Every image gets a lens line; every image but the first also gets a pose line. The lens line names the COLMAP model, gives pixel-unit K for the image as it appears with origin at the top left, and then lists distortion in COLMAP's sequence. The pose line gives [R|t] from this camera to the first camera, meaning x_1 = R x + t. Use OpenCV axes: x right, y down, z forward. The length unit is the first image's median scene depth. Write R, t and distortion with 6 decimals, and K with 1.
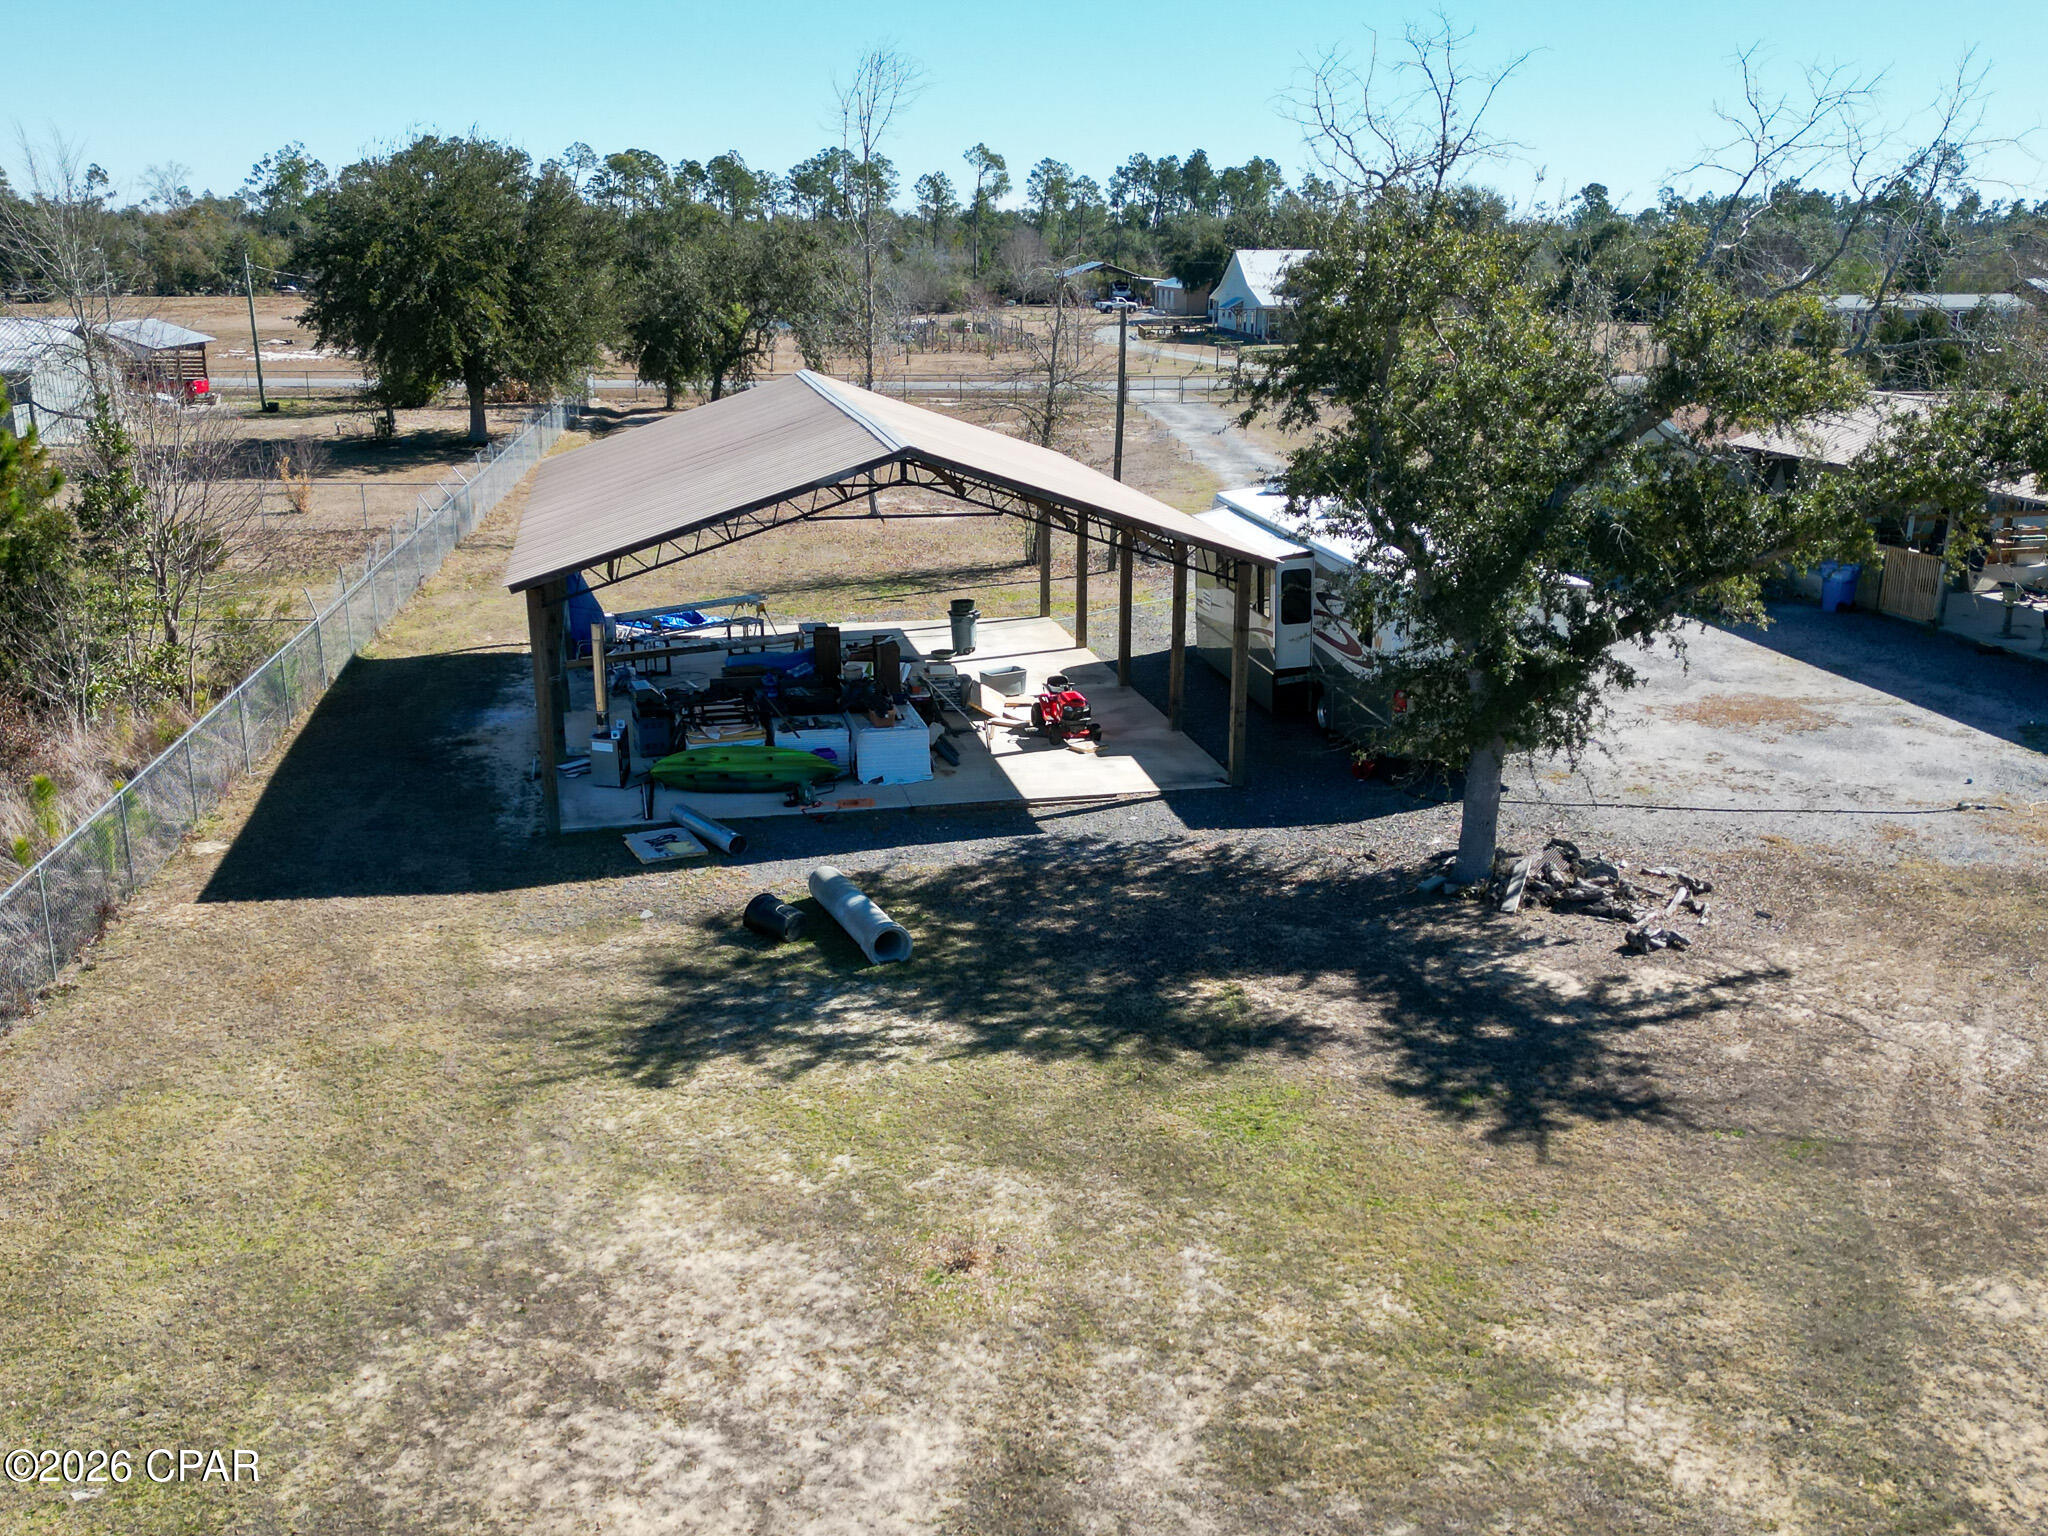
lens RADIAL K [[1835.3, 0, 1029.4], [0, 1835.3, 763.6], [0, 0, 1]] dist [0.157699, -0.266163]
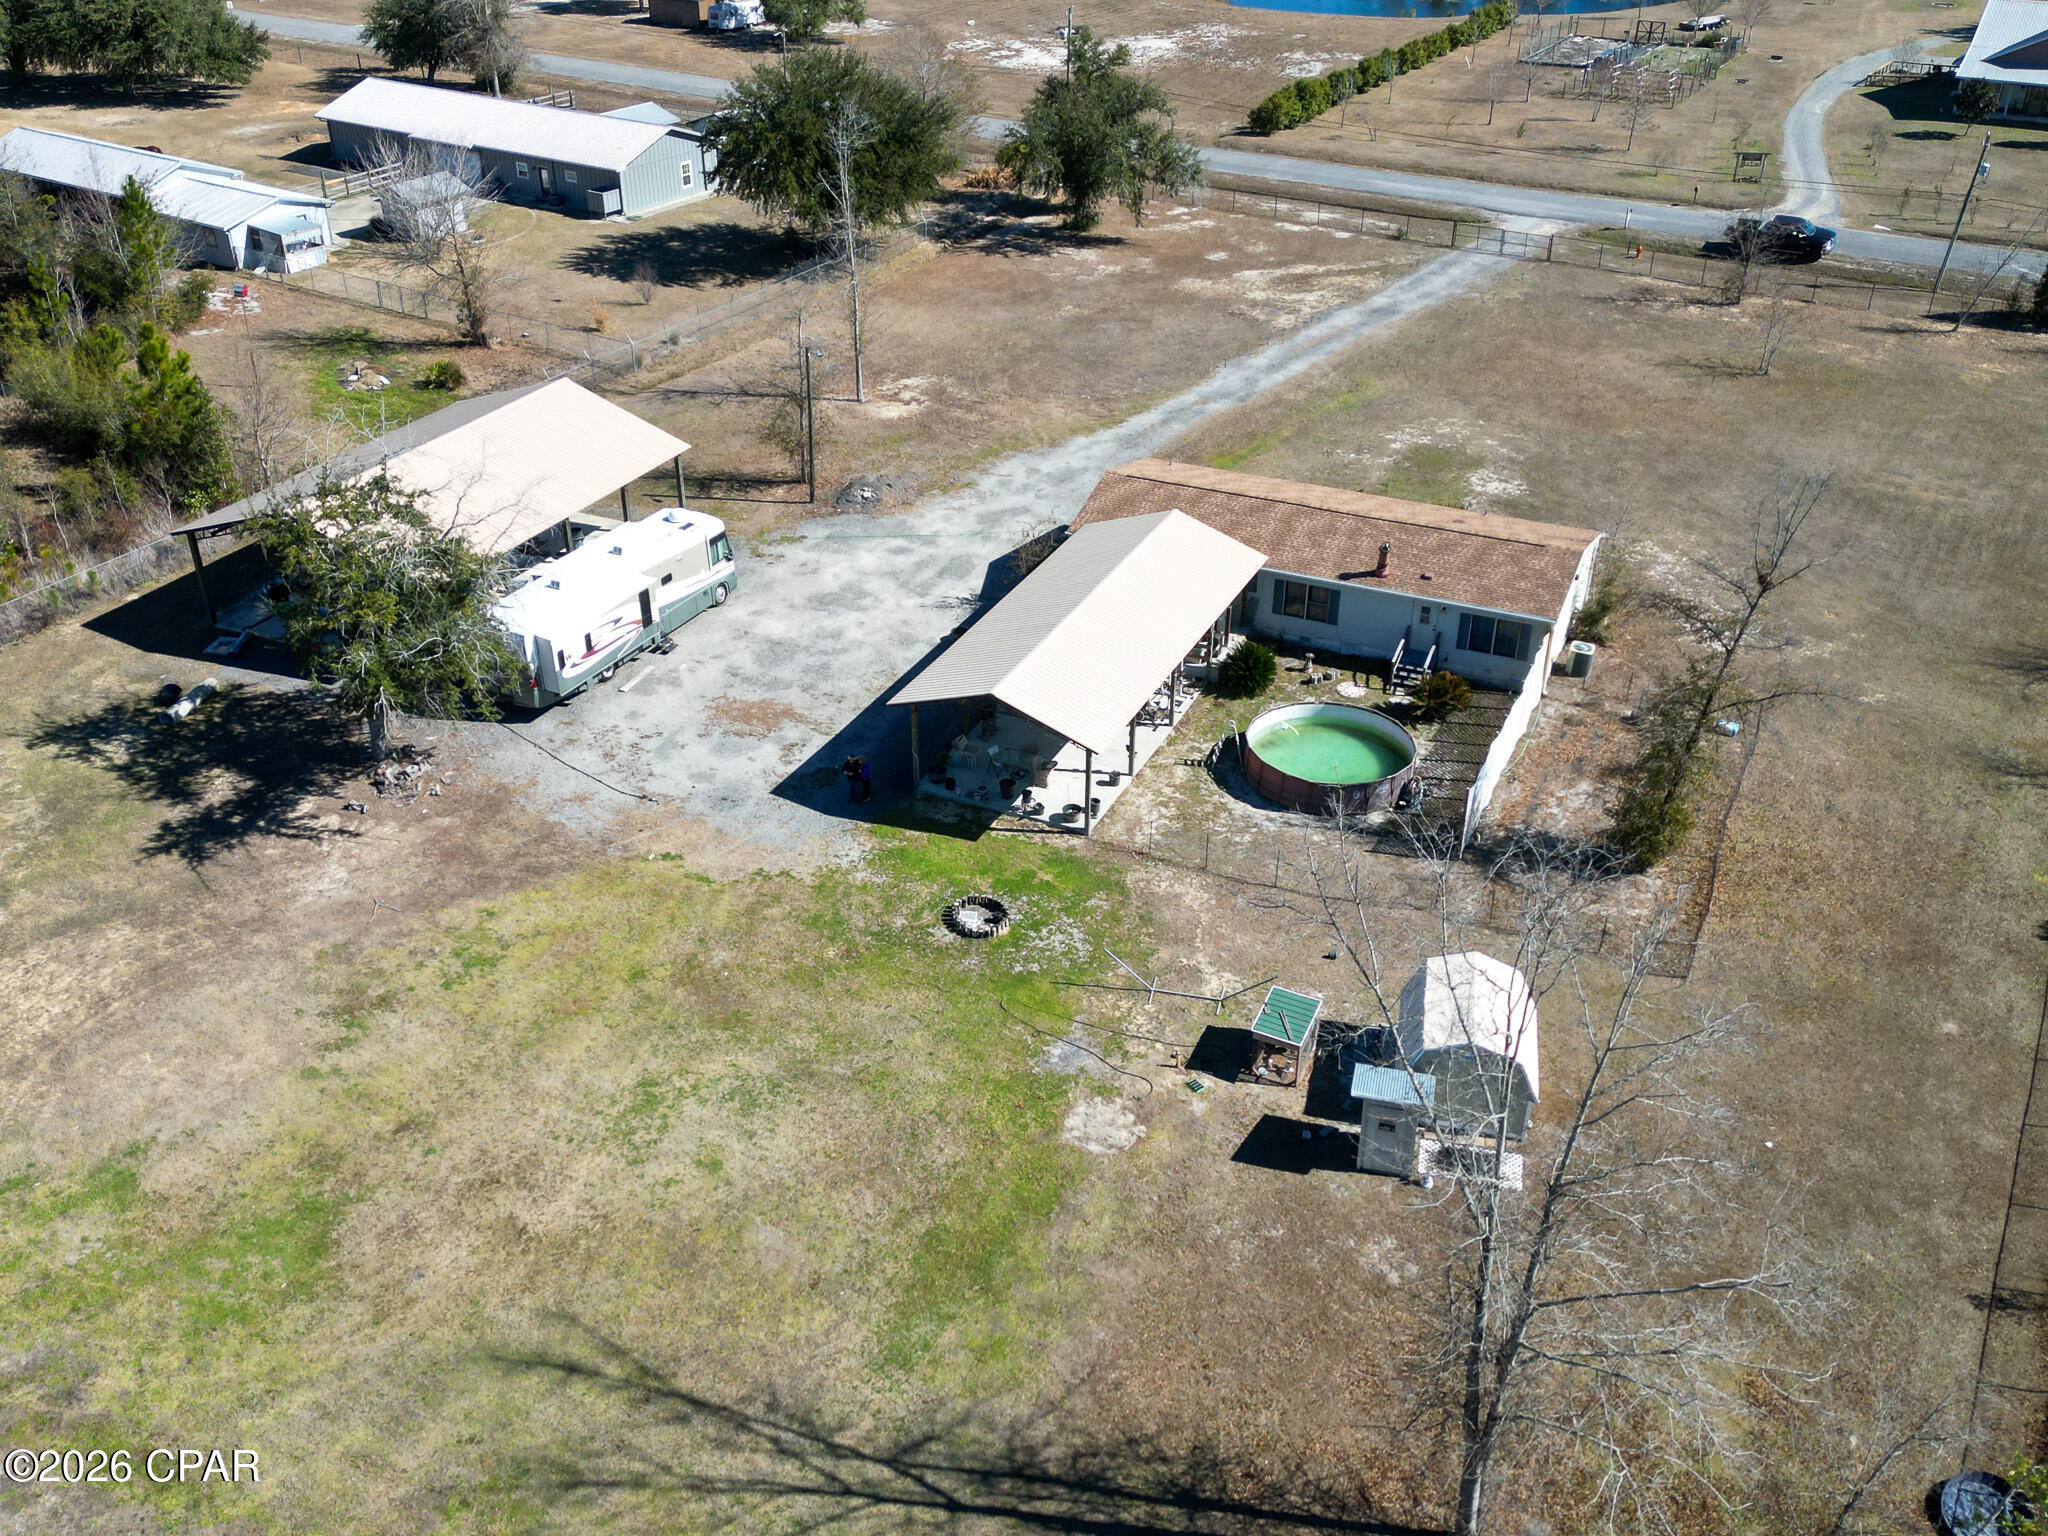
lens RADIAL K [[1835.3, 0, 1029.4], [0, 1835.3, 763.6], [0, 0, 1]] dist [0.157699, -0.266163]
pose [[0.792932, 0.305214, -0.527355, 2.911834], [-0.162584, 0.940099, 0.299635, -1.058362], [0.587218, -0.151850, 0.795057, -0.542696]]
